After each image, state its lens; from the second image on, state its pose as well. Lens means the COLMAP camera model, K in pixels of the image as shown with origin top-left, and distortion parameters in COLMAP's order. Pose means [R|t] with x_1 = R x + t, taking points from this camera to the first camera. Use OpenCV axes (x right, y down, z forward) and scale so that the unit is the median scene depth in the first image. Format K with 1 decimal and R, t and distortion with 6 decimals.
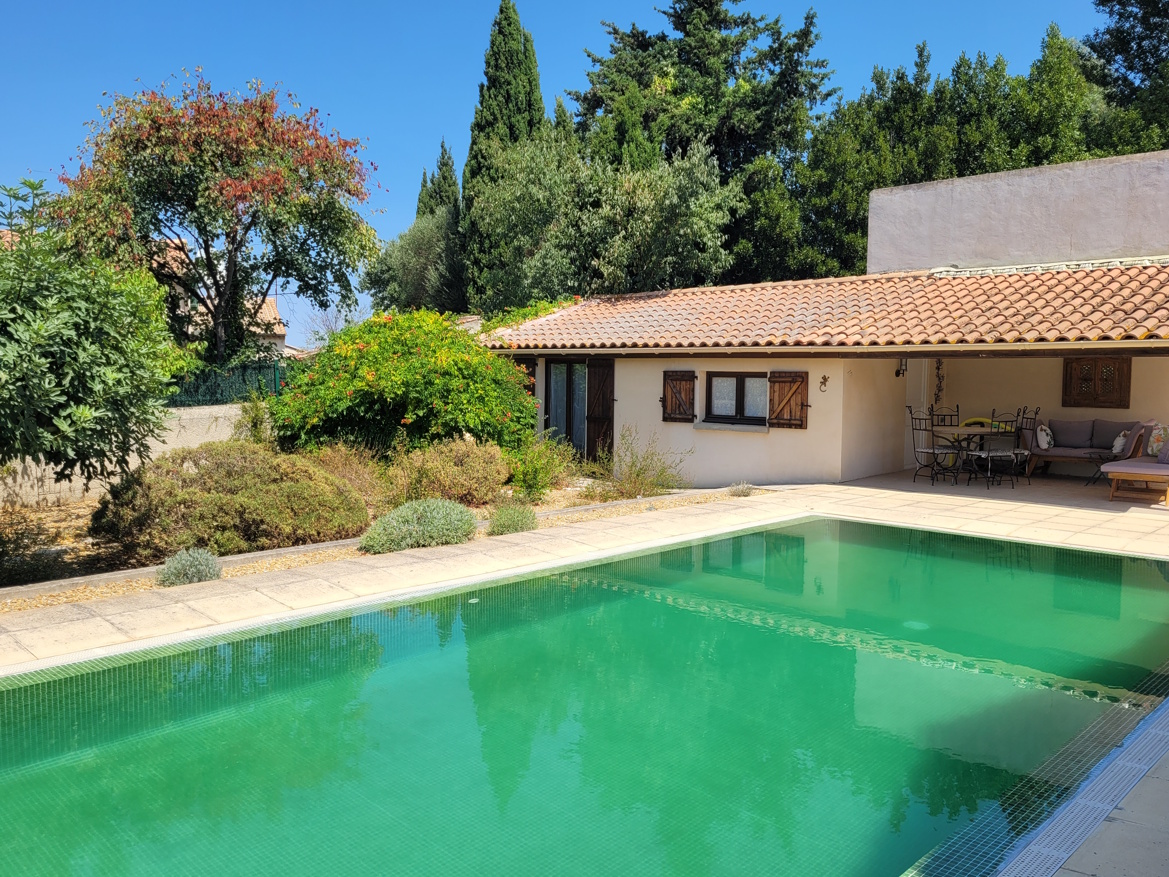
lens RADIAL K [[921.6, 0, 584.5], [0, 921.6, 438.5], [0, 0, 1]] dist [0.008058, 0.002963]
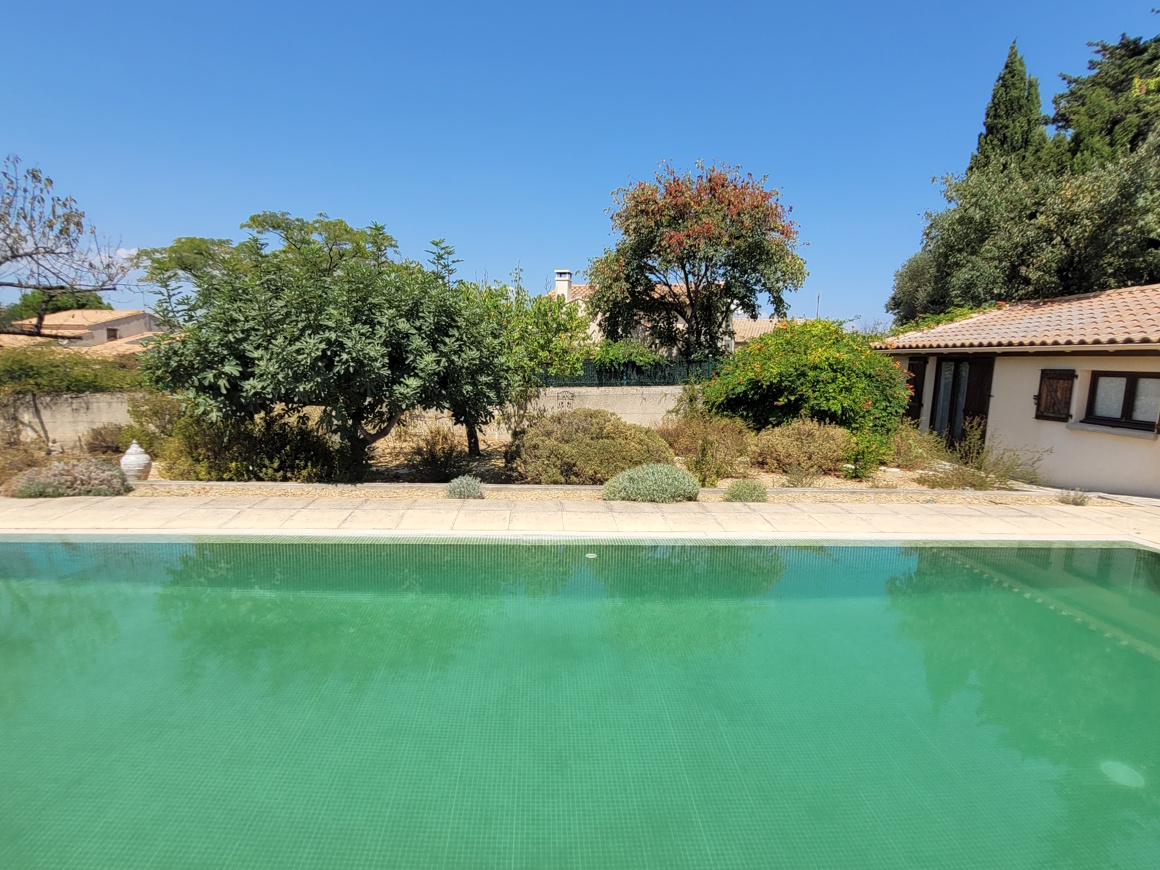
lens RADIAL K [[596.5, 0, 580.0], [0, 596.5, 435.0], [0, 0, 1]] dist [-0.003321, 0.001685]
pose [[0.743733, 0.093400, -0.661920, 0.151904], [-0.067974, 0.995625, 0.064113, -0.009115], [0.665012, -0.002689, 0.746828, 0.178178]]
